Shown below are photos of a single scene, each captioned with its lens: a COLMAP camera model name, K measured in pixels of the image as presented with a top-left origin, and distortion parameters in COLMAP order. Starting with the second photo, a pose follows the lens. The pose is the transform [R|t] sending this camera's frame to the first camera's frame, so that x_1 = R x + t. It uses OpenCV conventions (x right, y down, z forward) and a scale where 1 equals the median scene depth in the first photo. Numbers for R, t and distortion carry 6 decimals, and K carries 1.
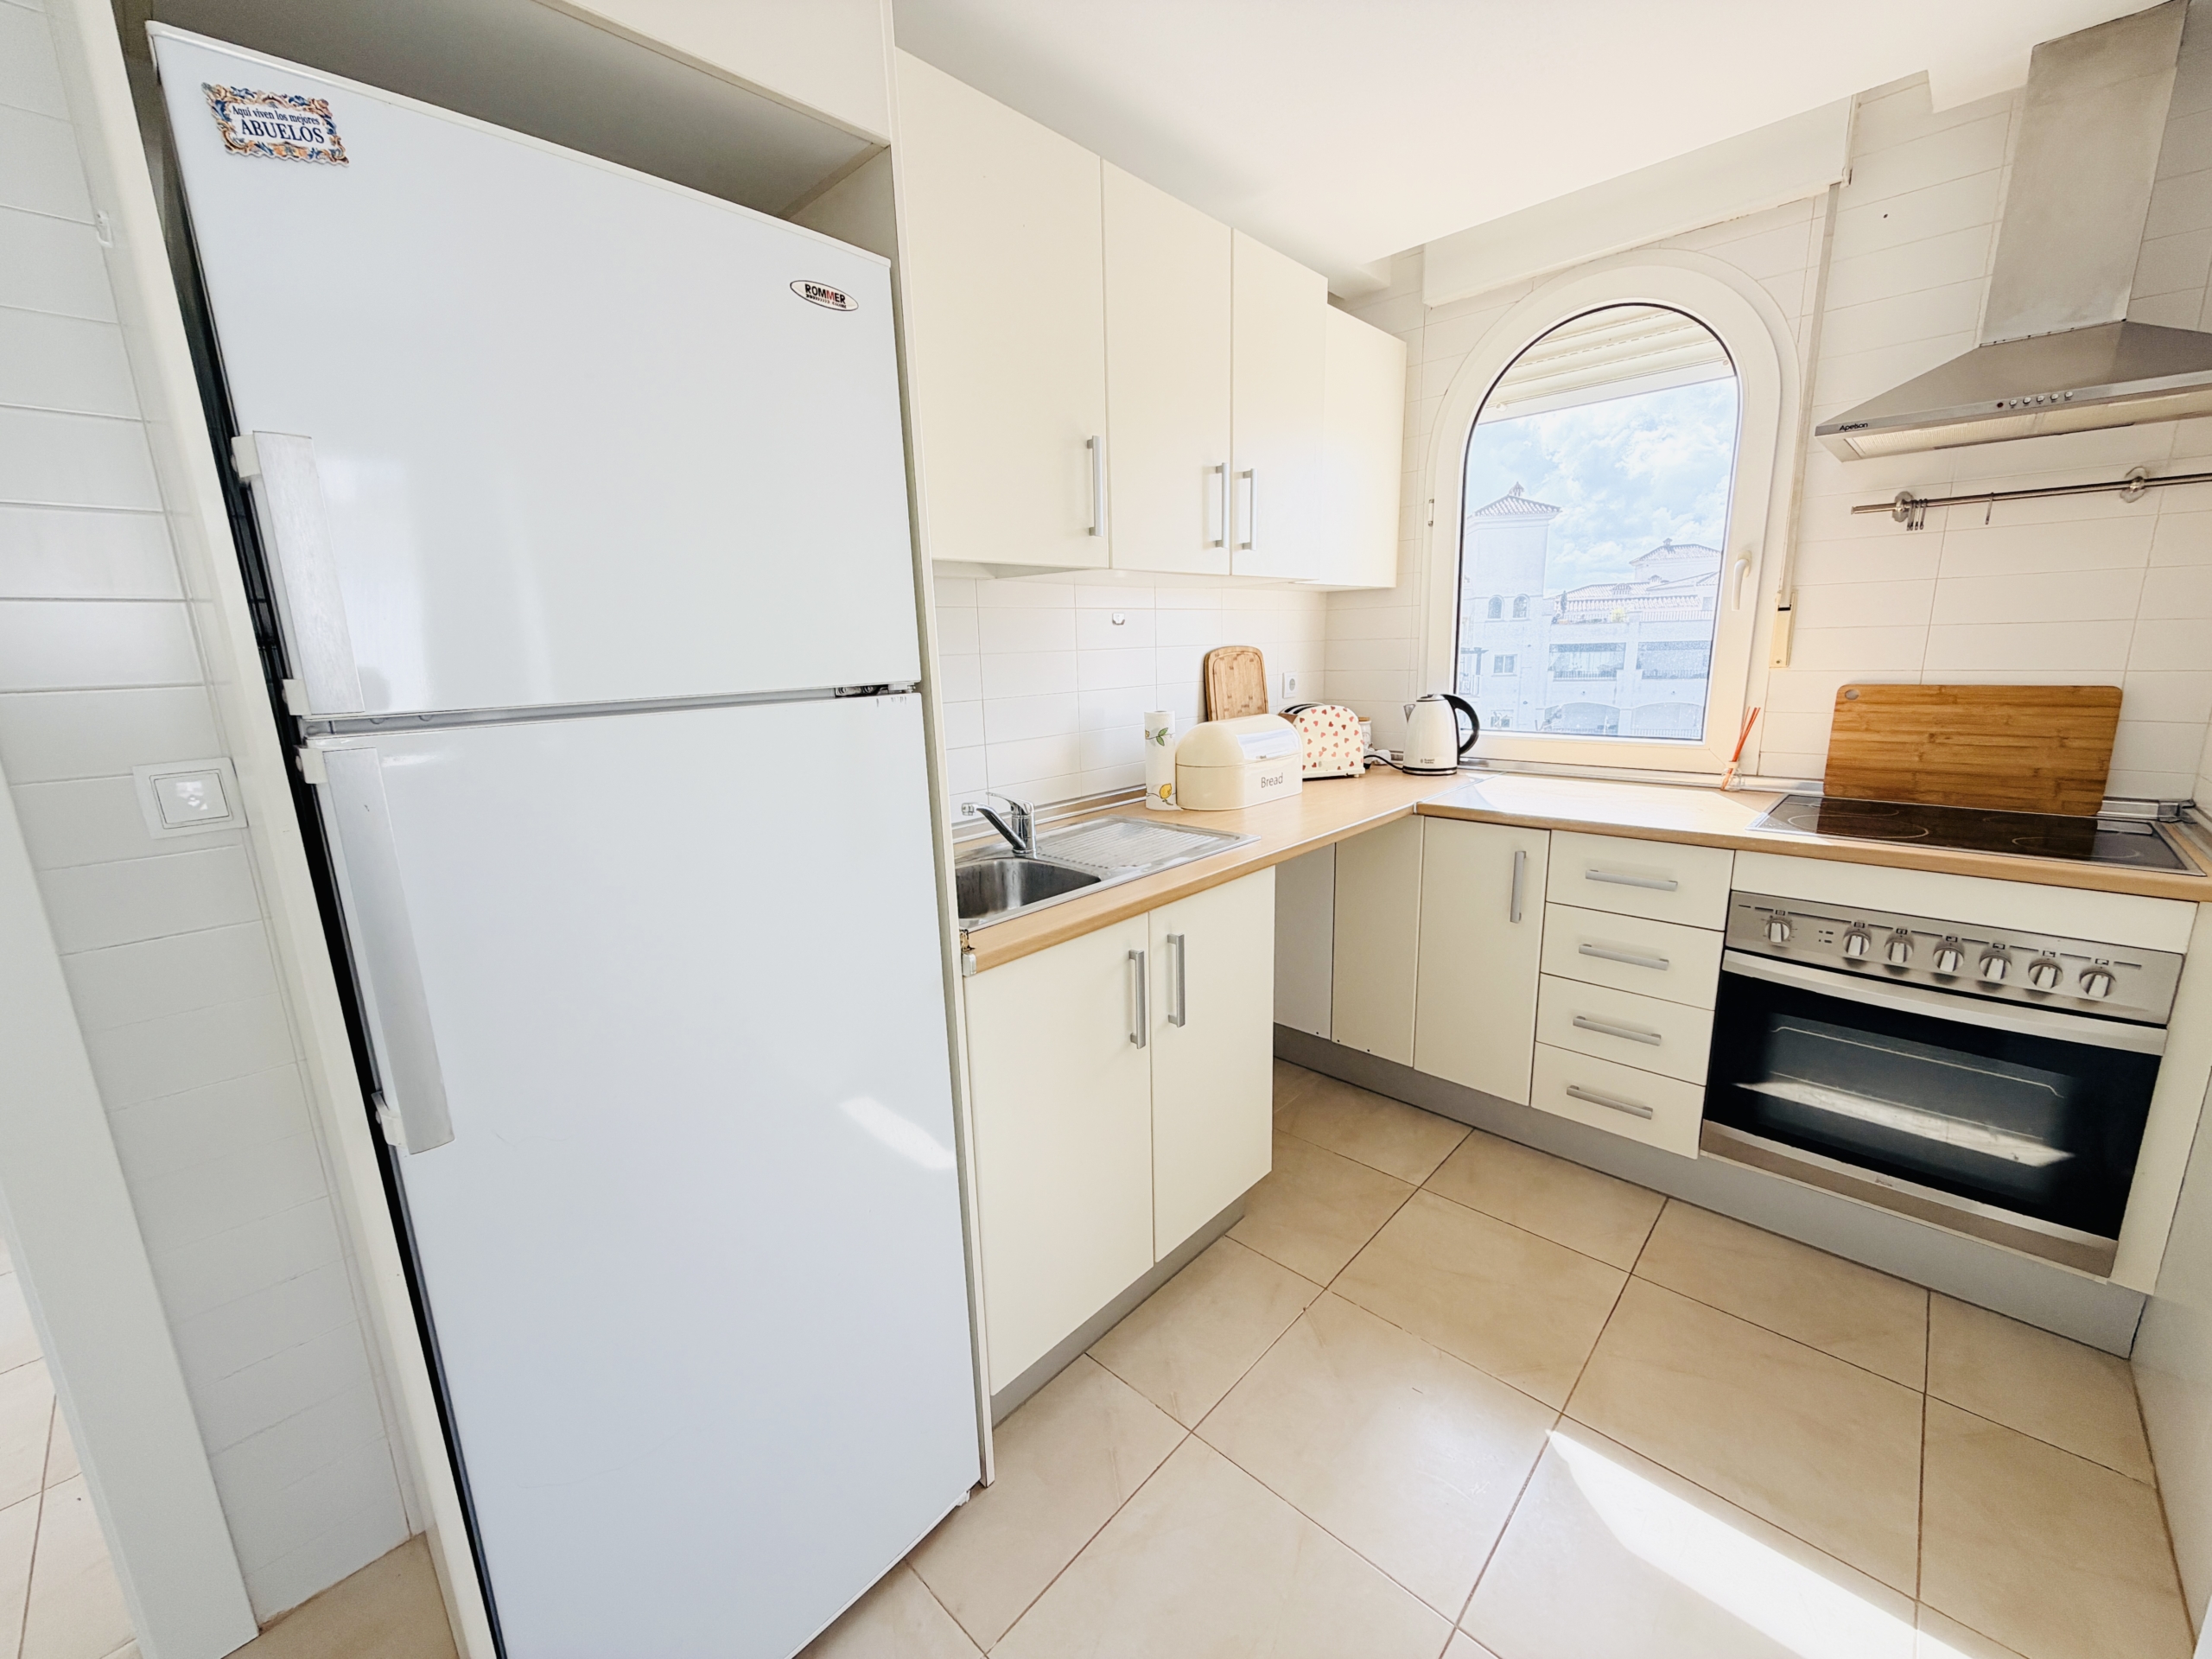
lens RADIAL K [[879.7, 0, 1097.6], [0, 879.7, 828.3], [0, 0, 1]] dist [-0.000196, -0.000233]
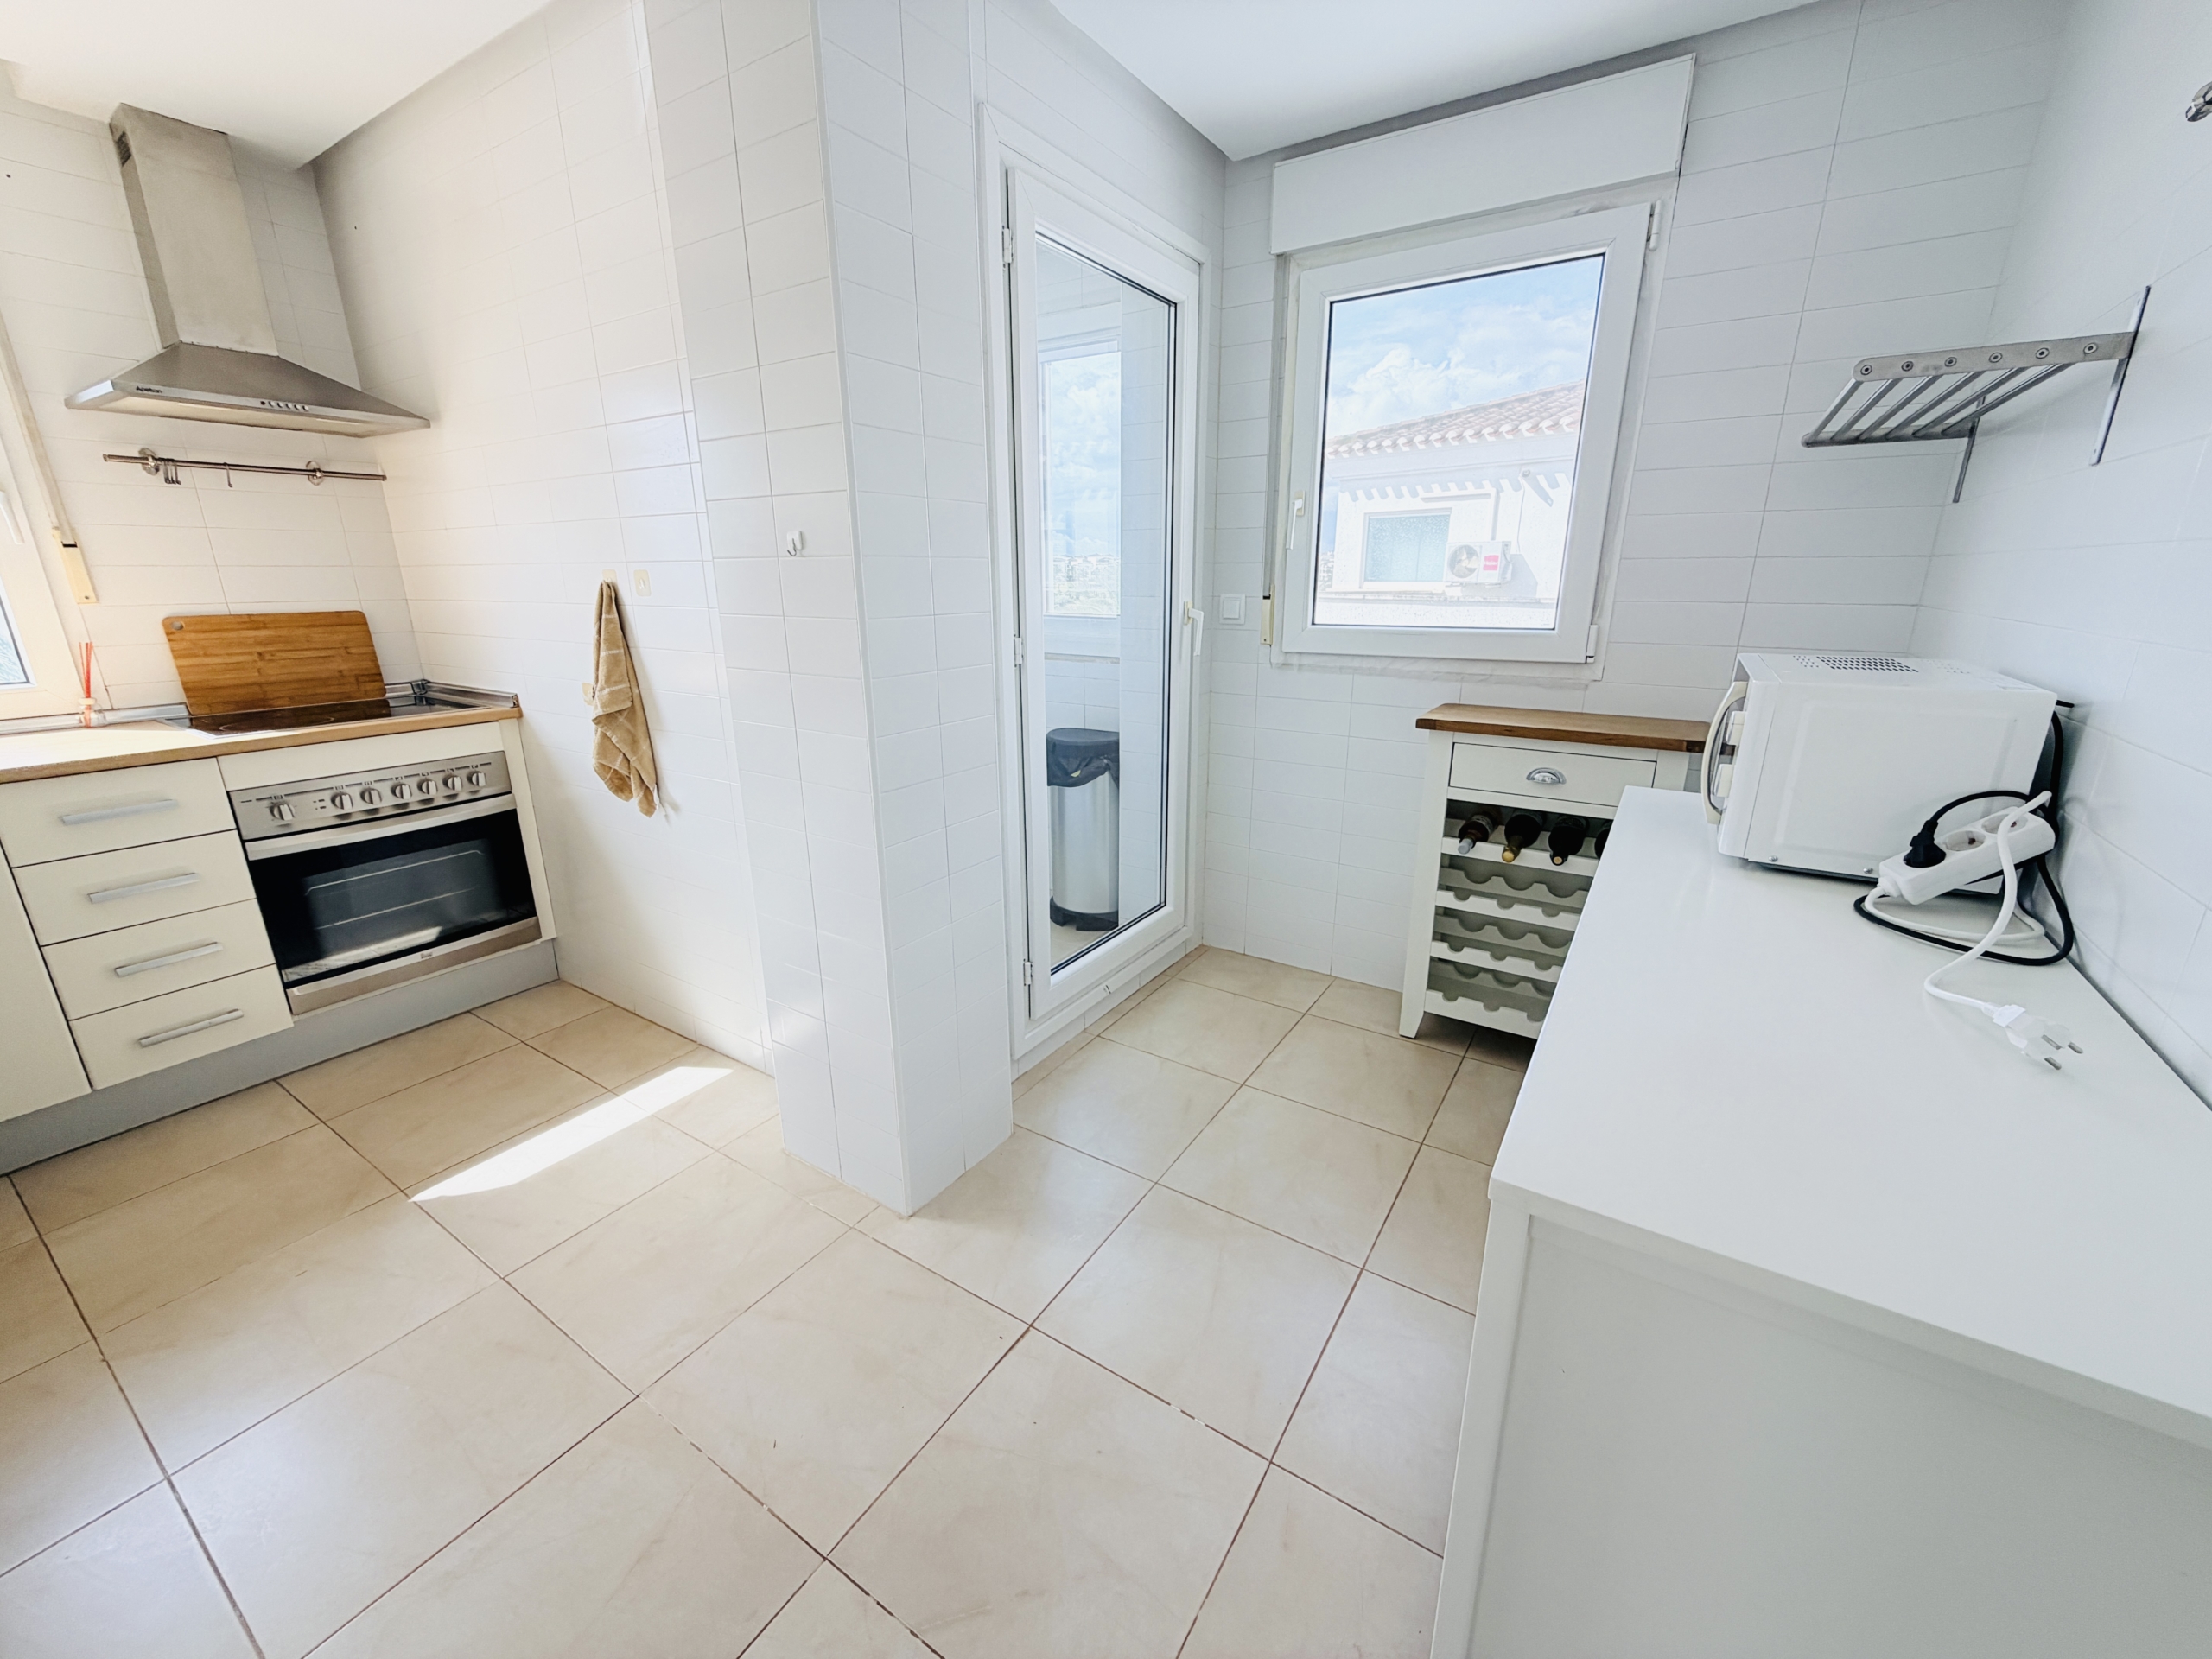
lens RADIAL K [[879.7, 0, 1097.6], [0, 879.7, 828.3], [0, 0, 1]] dist [-0.000196, -0.000233]
pose [[-0.179539, -0.243918, 0.953032, -0.559472], [0.214480, 0.935763, 0.279903, 0.034918], [-0.960085, 0.254660, -0.115691, 0.048786]]
